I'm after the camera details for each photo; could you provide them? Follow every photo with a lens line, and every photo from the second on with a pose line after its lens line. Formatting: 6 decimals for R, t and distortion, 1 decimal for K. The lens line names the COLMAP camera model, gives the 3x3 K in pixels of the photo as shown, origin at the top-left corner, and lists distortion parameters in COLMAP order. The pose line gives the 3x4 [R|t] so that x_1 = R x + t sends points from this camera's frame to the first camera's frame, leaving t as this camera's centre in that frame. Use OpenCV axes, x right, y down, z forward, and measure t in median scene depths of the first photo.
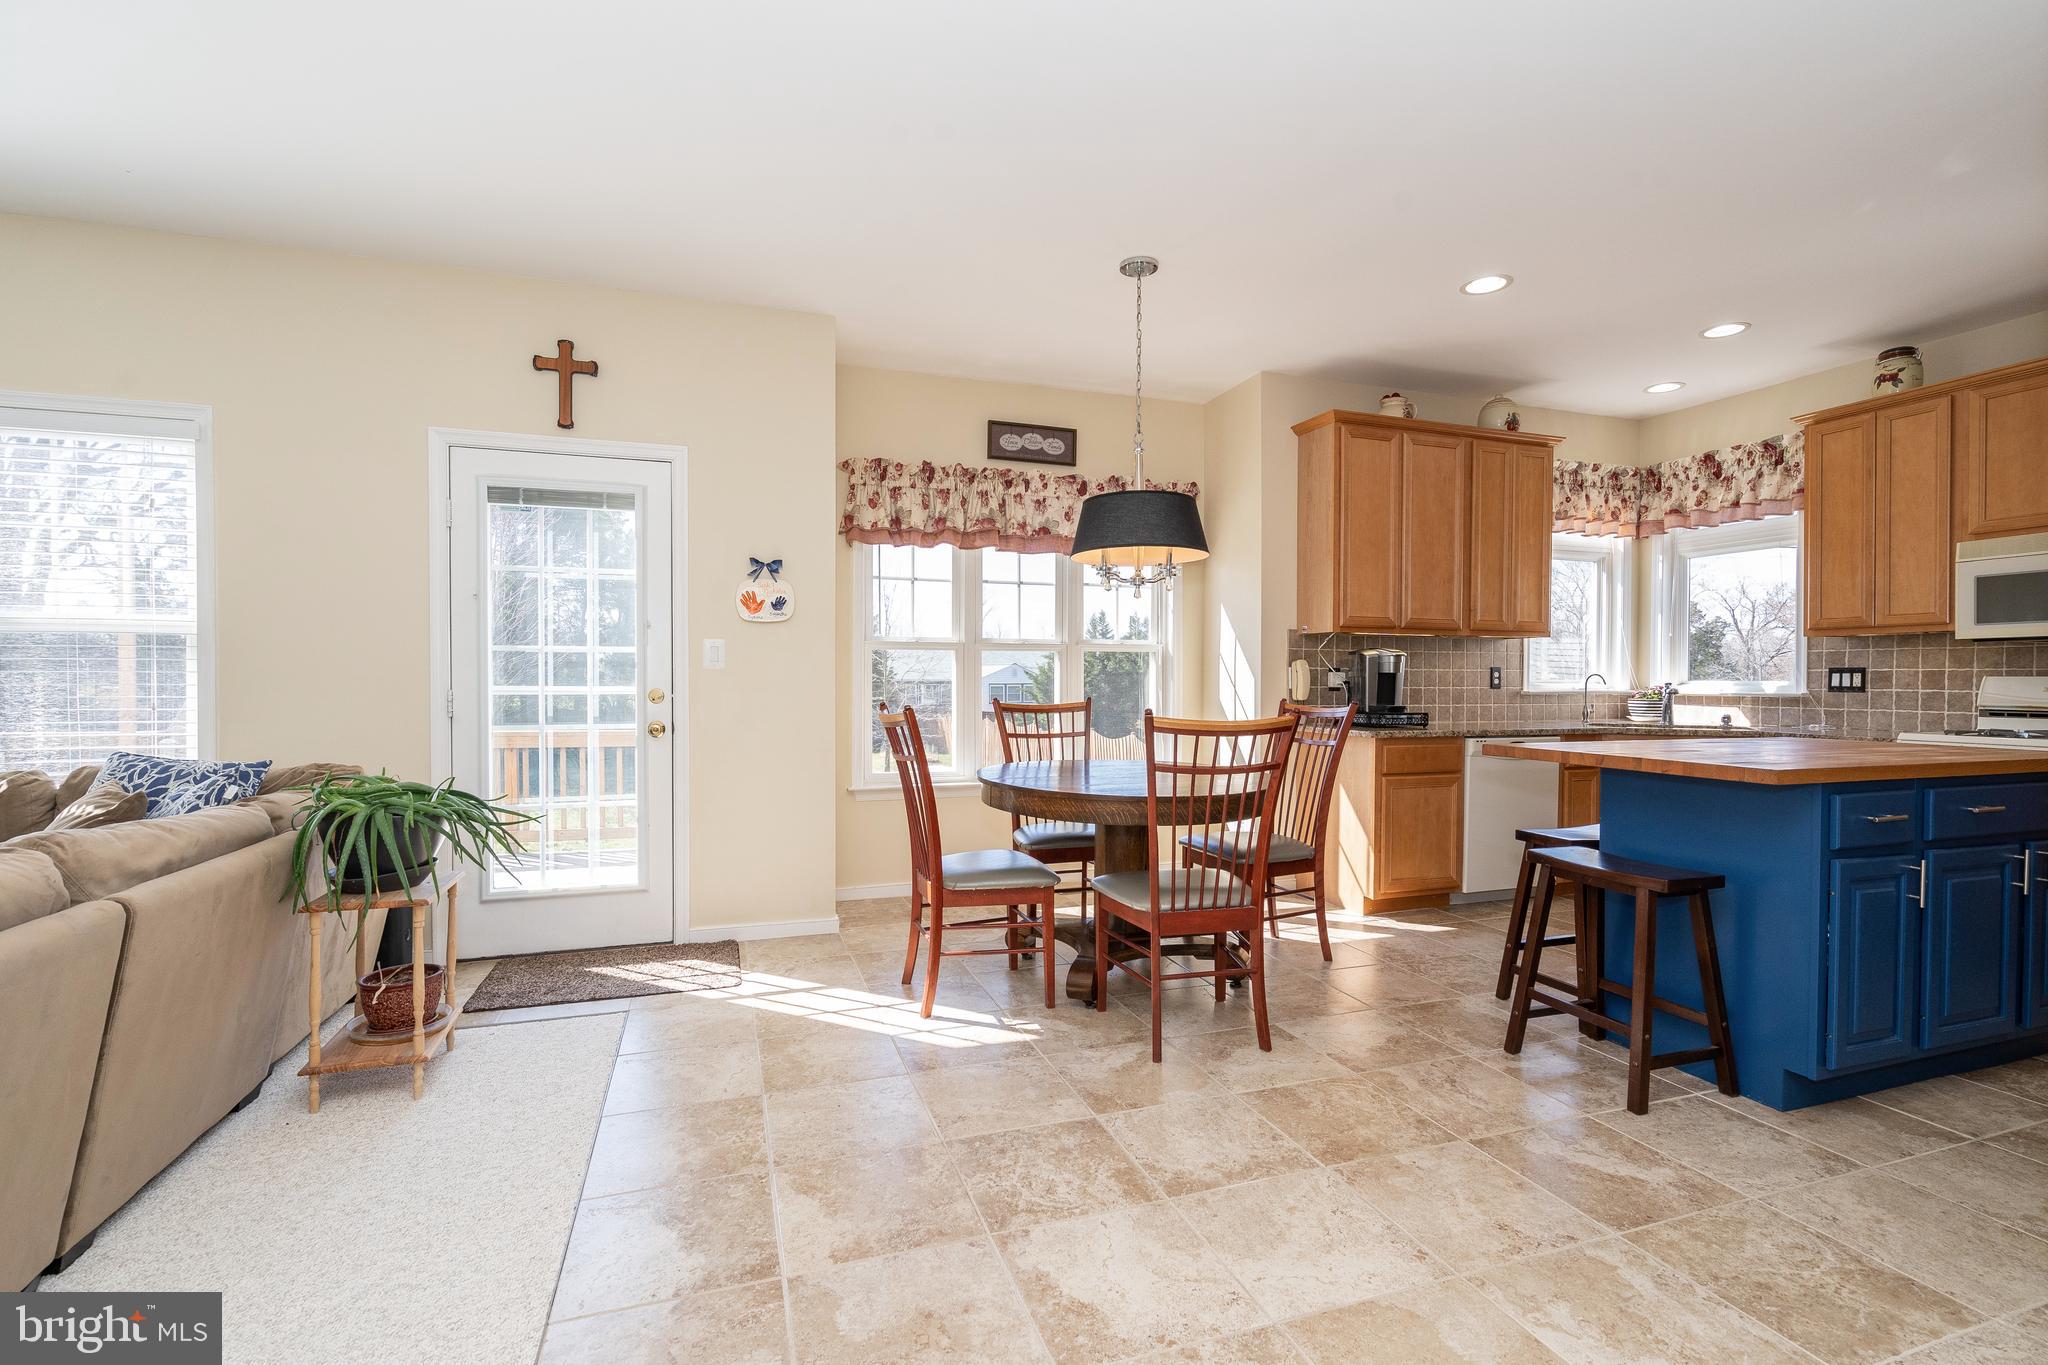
lens RADIAL K [[922.8, 0, 1022.8], [0, 922.8, 691.2], [0, 0, 1]] dist [-0.001738, 0.000573]
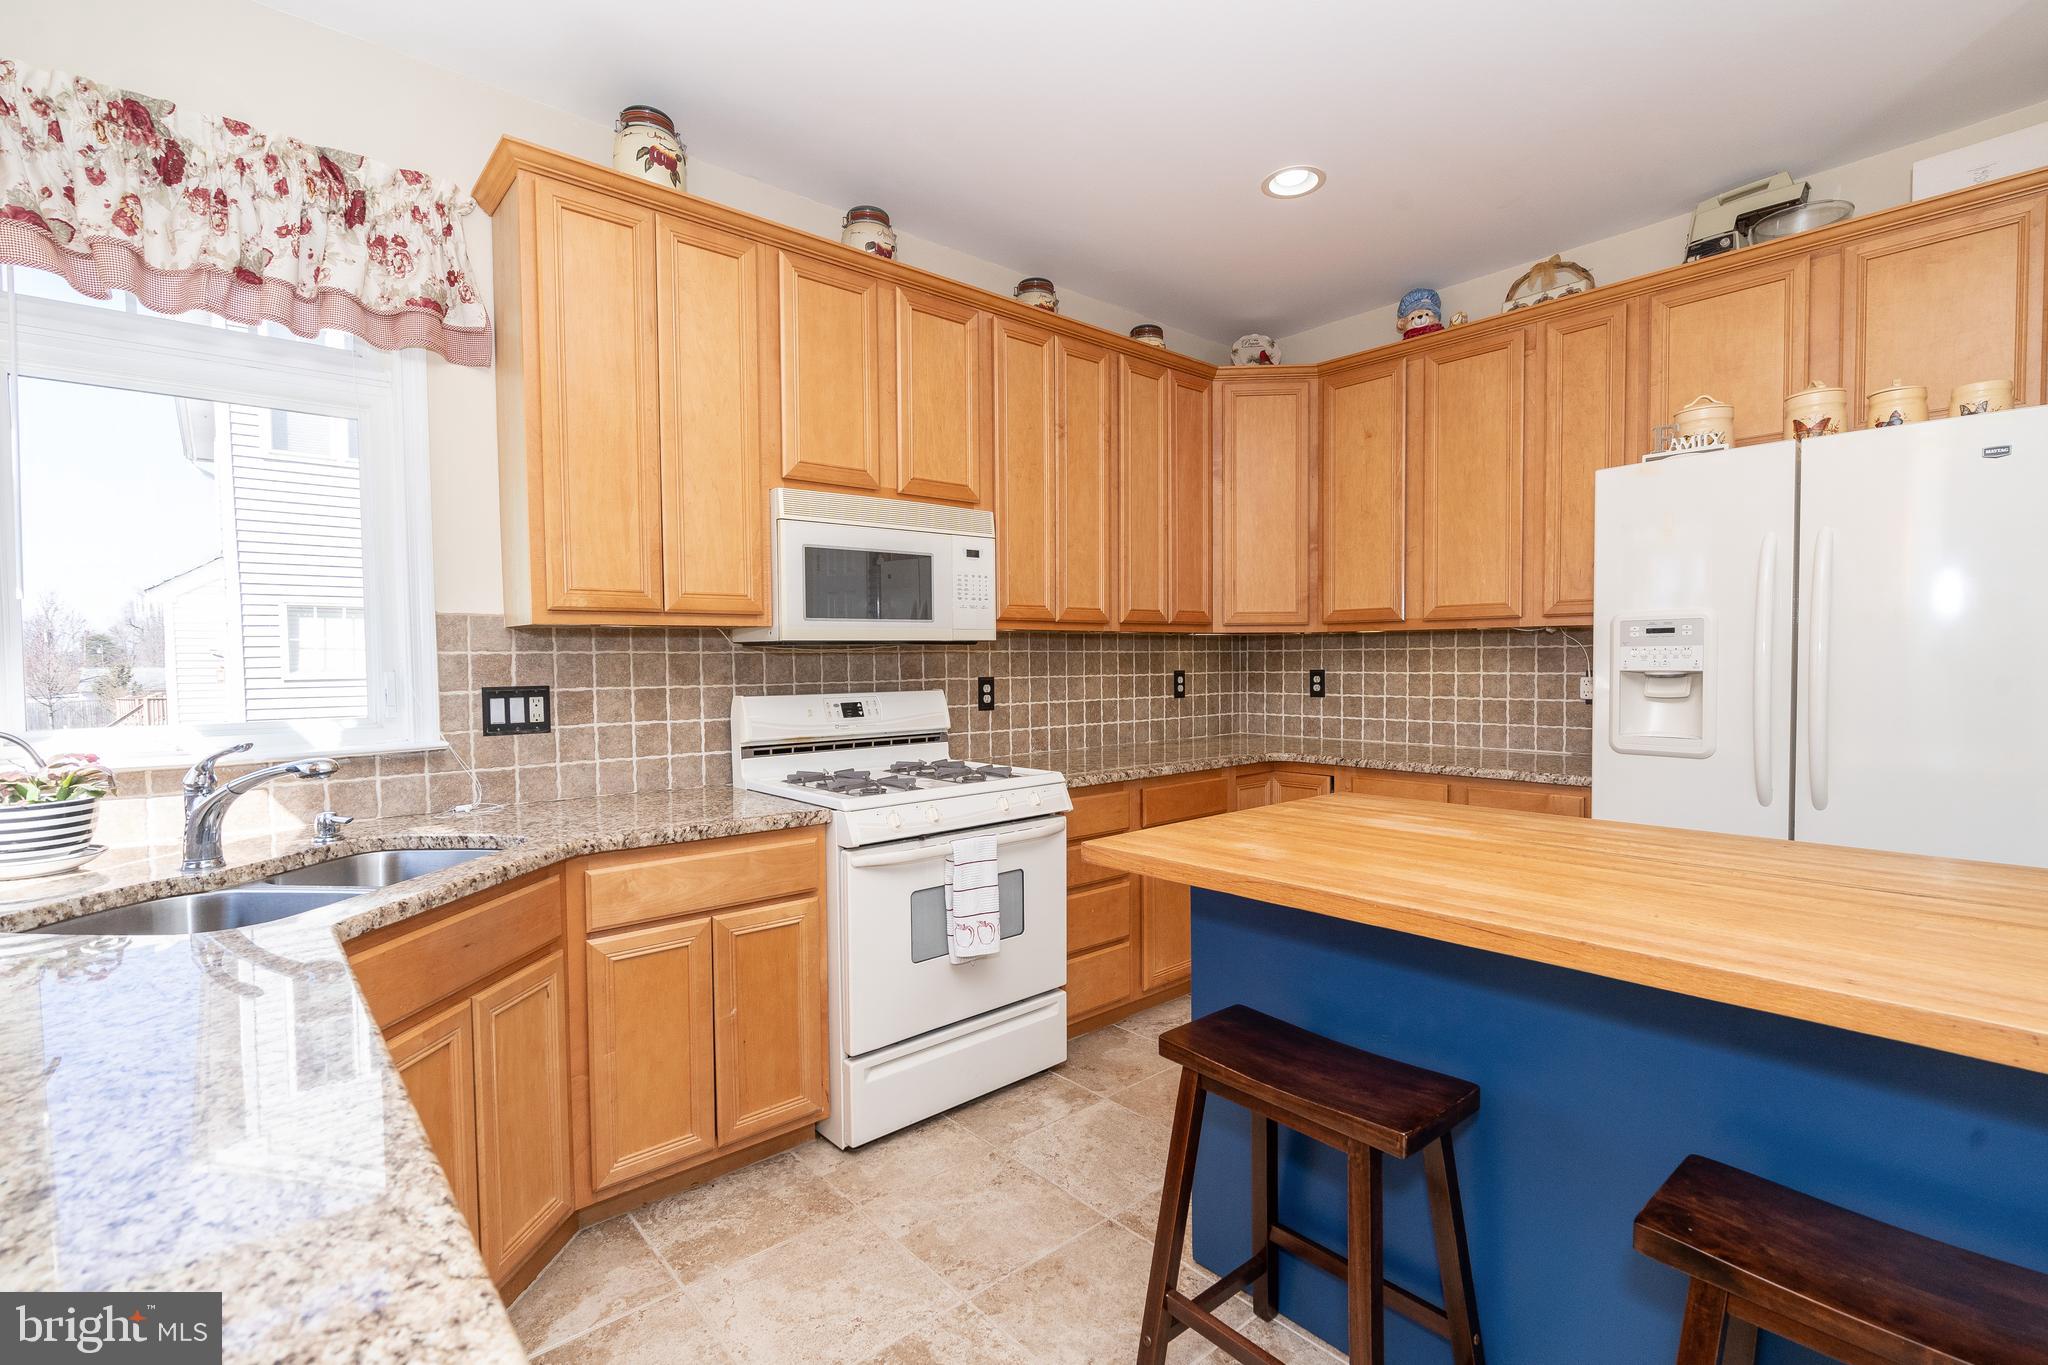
lens RADIAL K [[922.8, 0, 1022.8], [0, 922.8, 691.2], [0, 0, 1]] dist [-0.001738, 0.000573]
pose [[-0.376183, -0.026721, 0.926160, 0.330529], [0.026470, 0.998866, 0.039570, -0.038194], [-0.926167, 0.039401, -0.375049, 0.990992]]
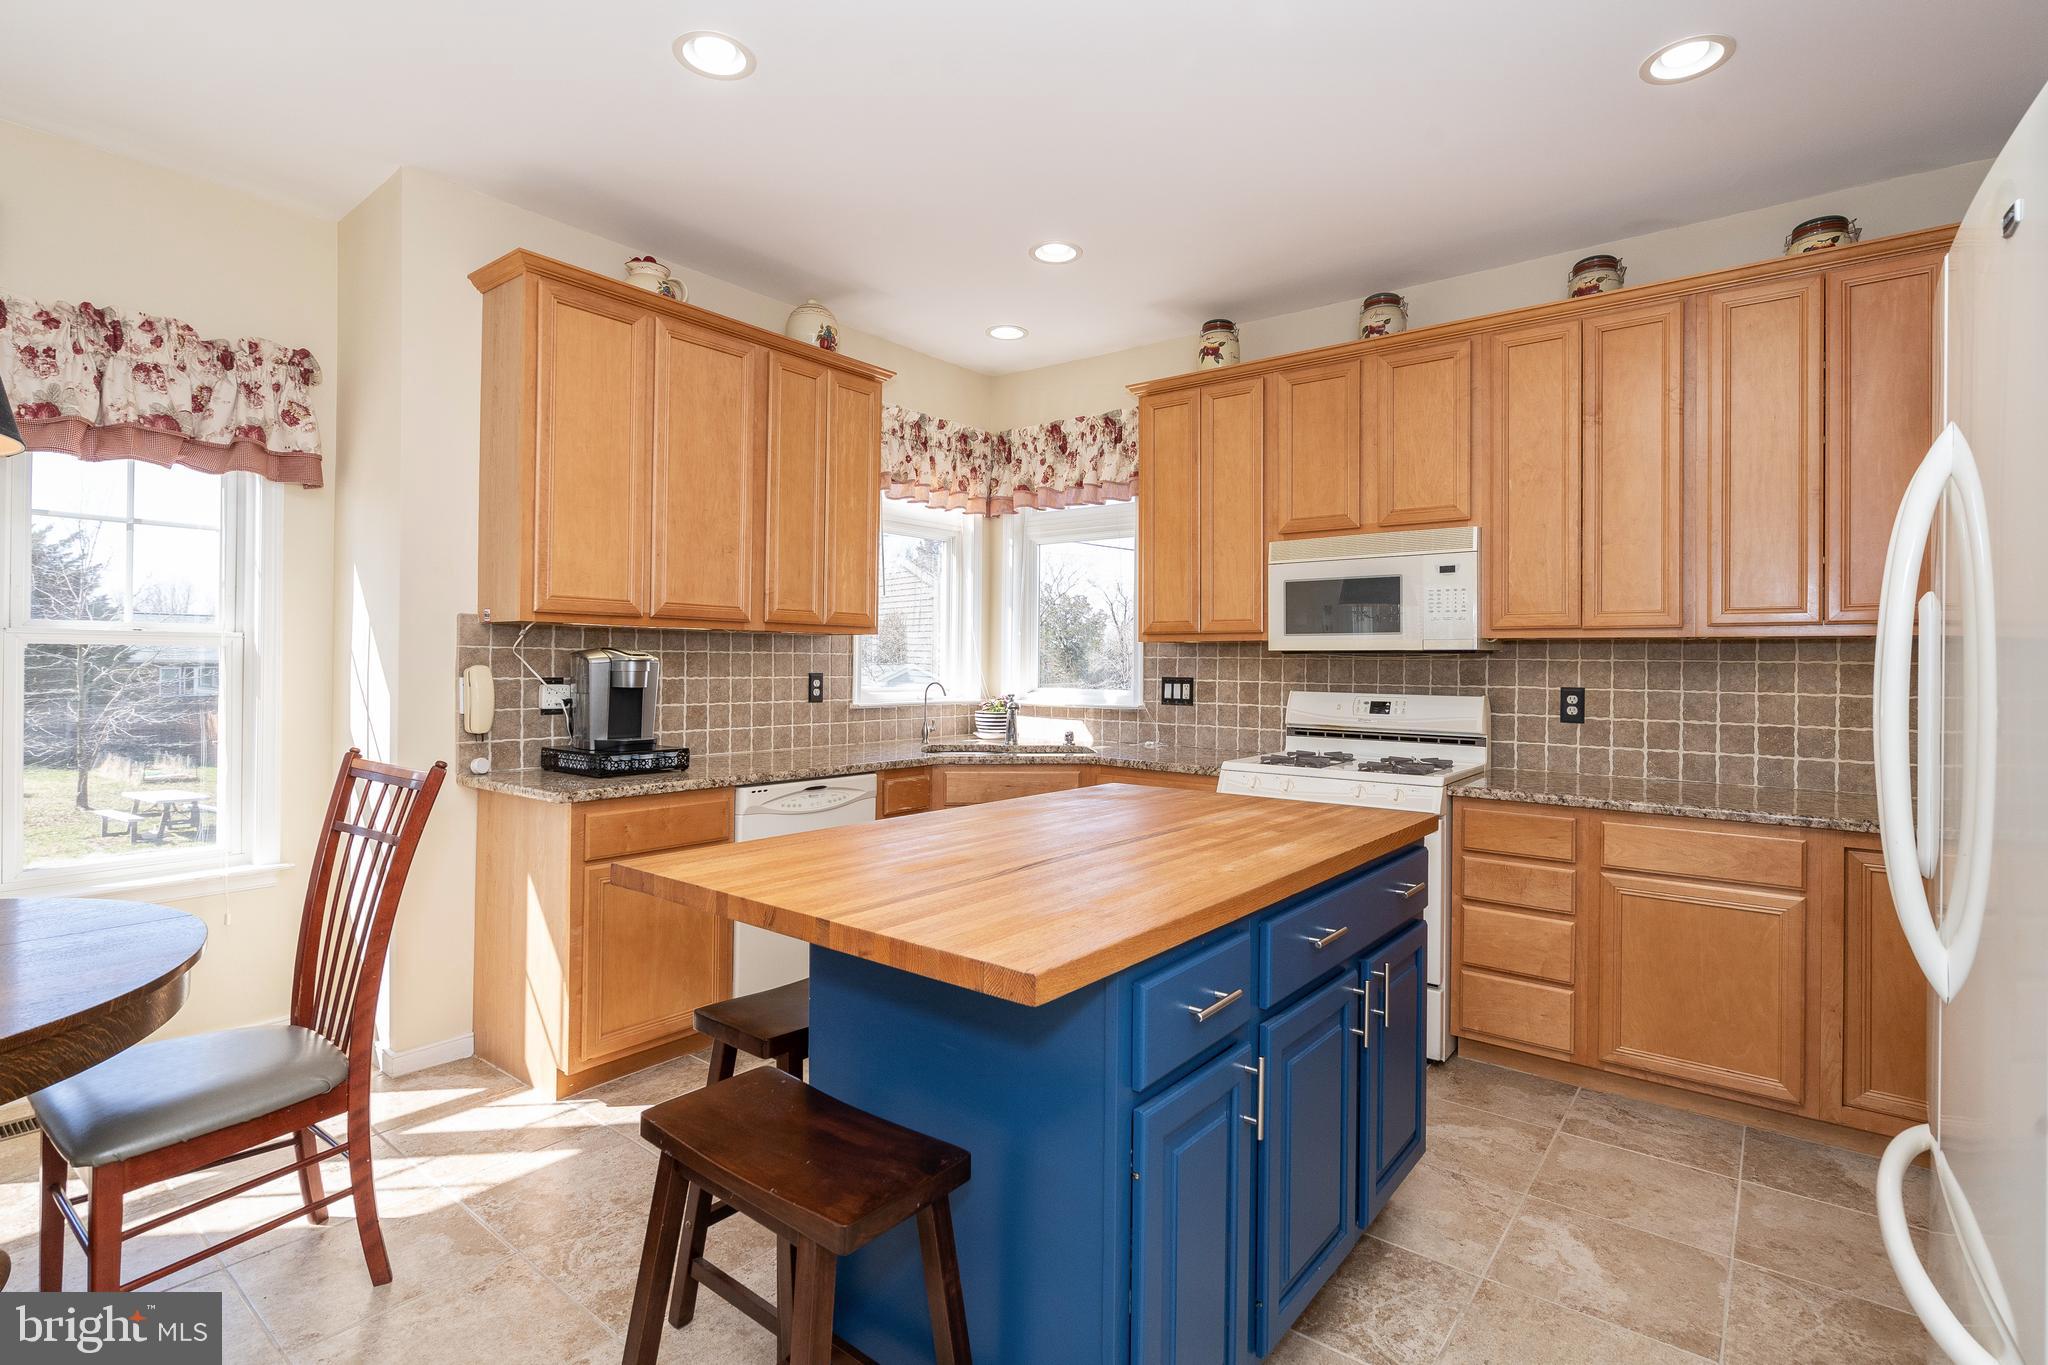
lens RADIAL K [[985.2, 0, 1033.2], [0, 985.2, 652.1], [0, 0, 1]] dist [-0.005228, -0.000201]
pose [[0.838560, 0.011007, 0.544698, 0.278972], [0.000583, 0.999777, -0.021101, -0.031814], [-0.544809, 0.018012, 0.838367, 0.299851]]
